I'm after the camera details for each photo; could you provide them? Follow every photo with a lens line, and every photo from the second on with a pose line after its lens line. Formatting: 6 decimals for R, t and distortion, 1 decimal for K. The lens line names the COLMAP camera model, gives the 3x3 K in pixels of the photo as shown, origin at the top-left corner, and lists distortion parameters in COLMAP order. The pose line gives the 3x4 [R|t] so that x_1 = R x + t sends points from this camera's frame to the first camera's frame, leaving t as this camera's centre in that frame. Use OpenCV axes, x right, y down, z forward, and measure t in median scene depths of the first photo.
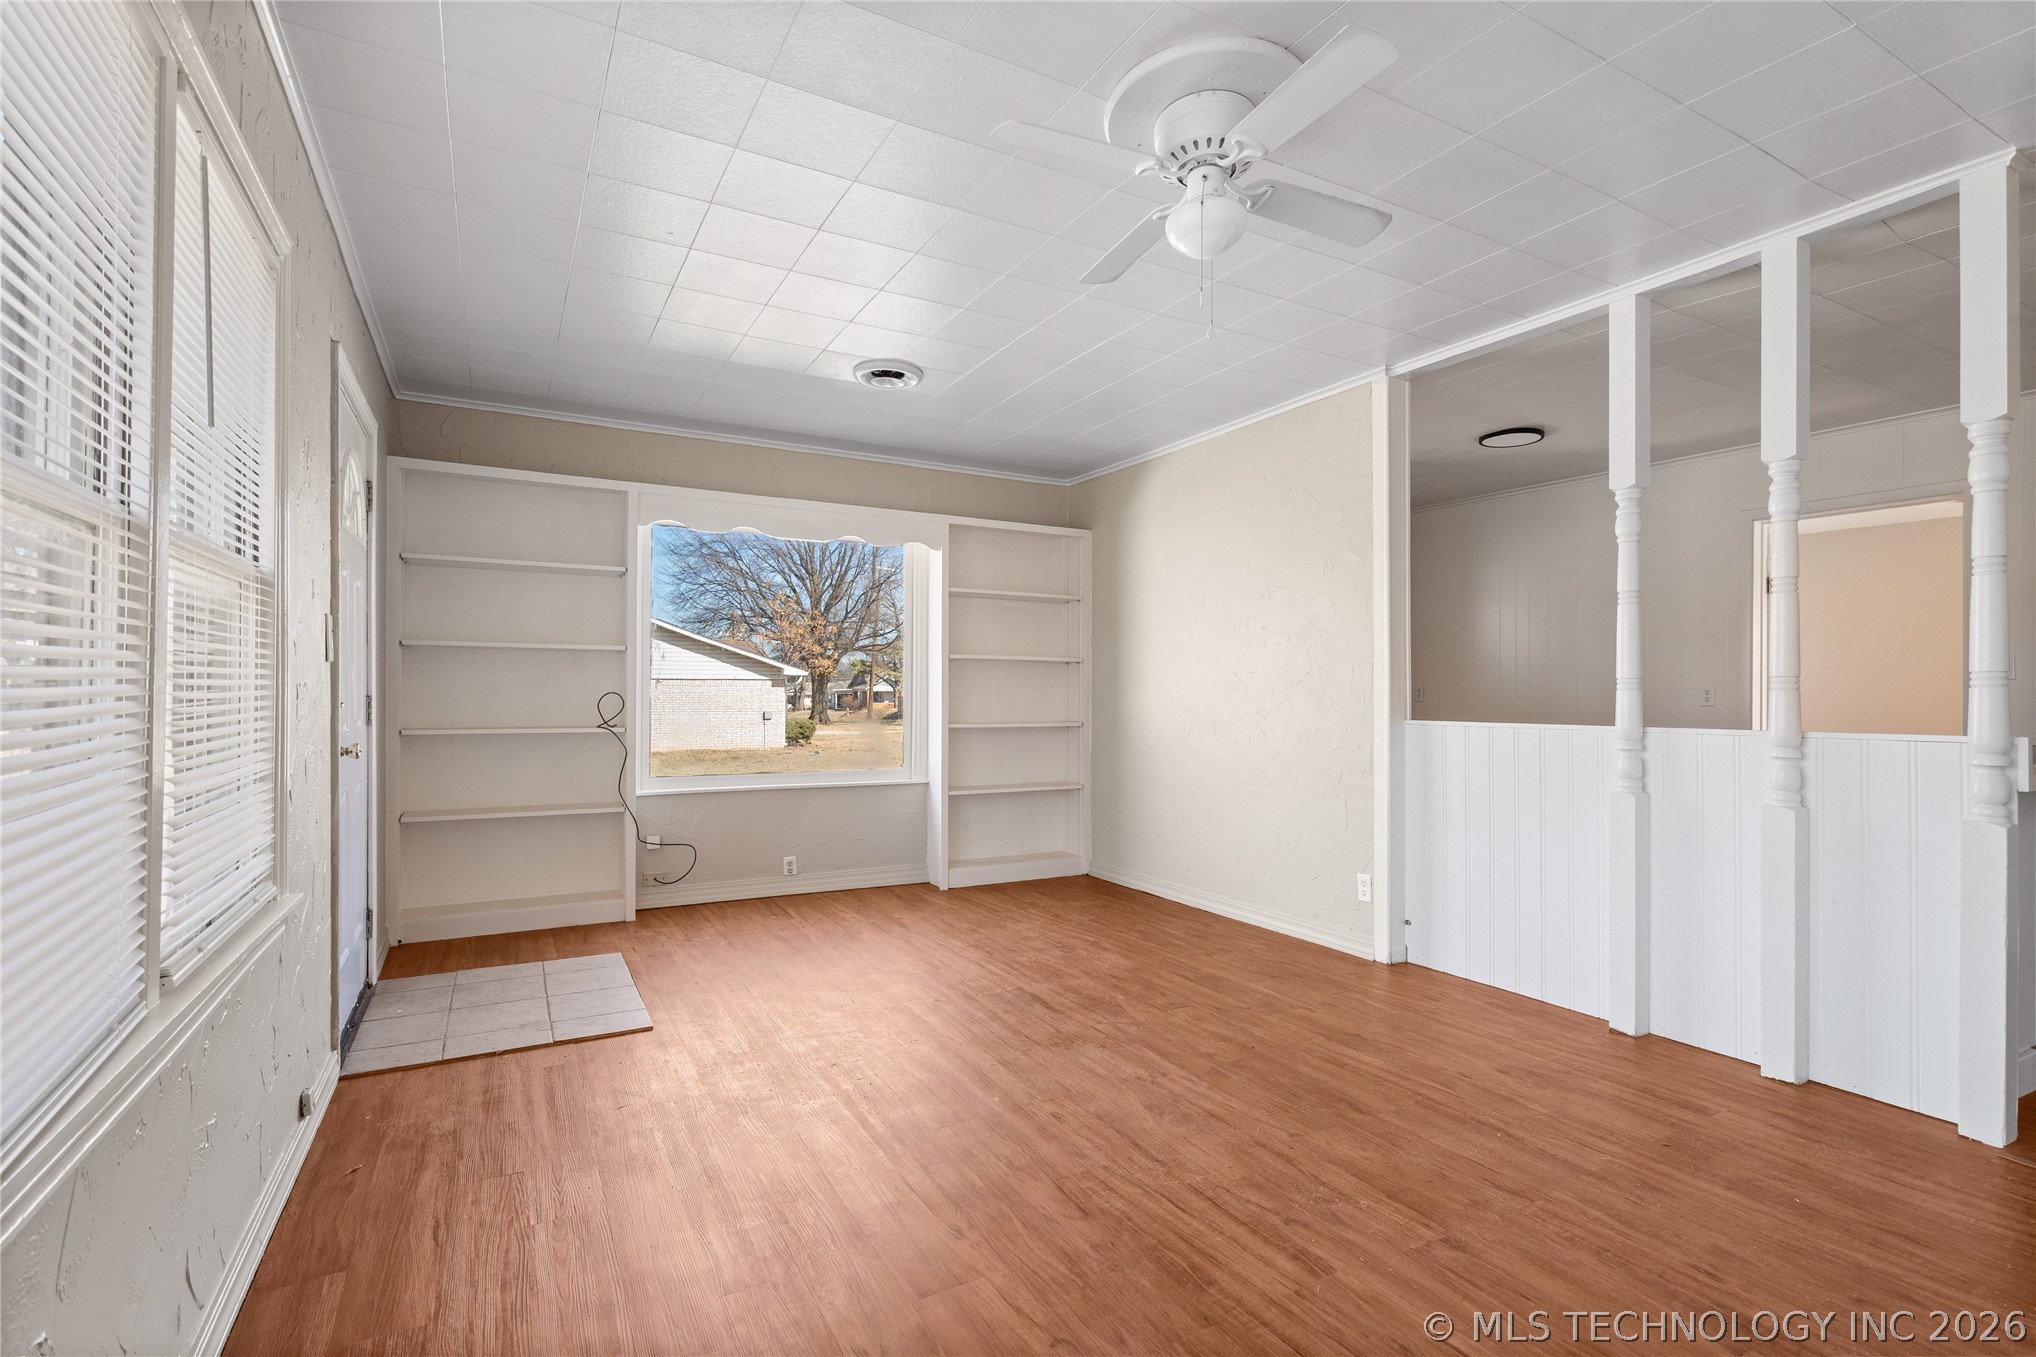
lens RADIAL K [[940.5, 0, 1011.9], [0, 940.5, 679.7], [0, 0, 1]] dist [-0.005382, 0.004042]
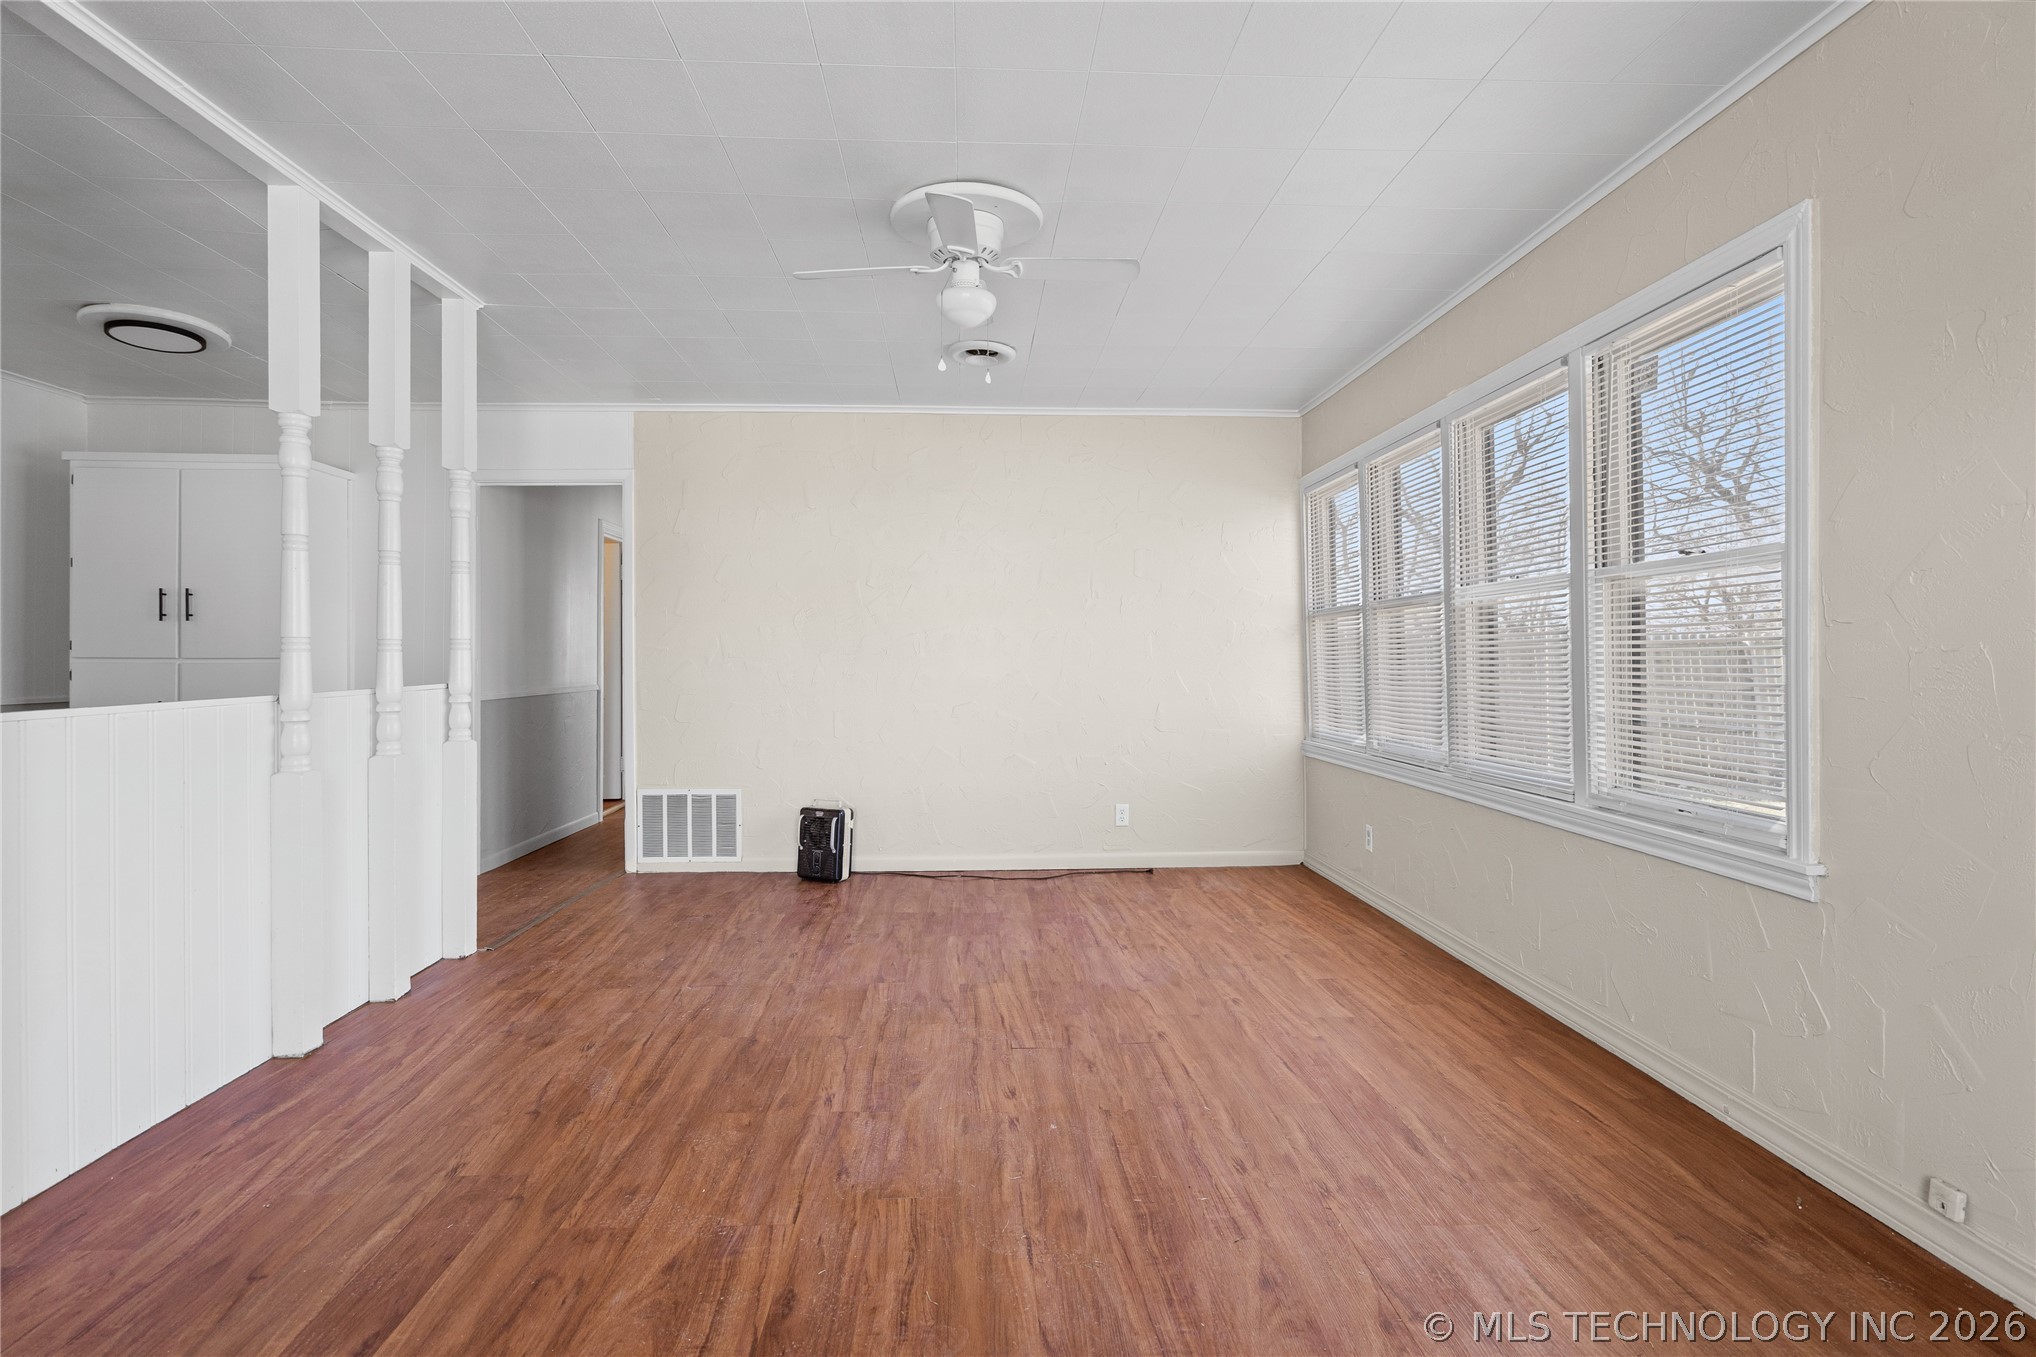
lens RADIAL K [[940.5, 0, 1011.9], [0, 940.5, 661.6], [0, 0, 1]] dist [-0.005382, 0.004042]
pose [[-0.898442, -0.006155, 0.439049, -0.295438], [-0.008929, 0.999951, -0.004255, 0.018952], [-0.439002, -0.007744, -0.898453, 1.476484]]
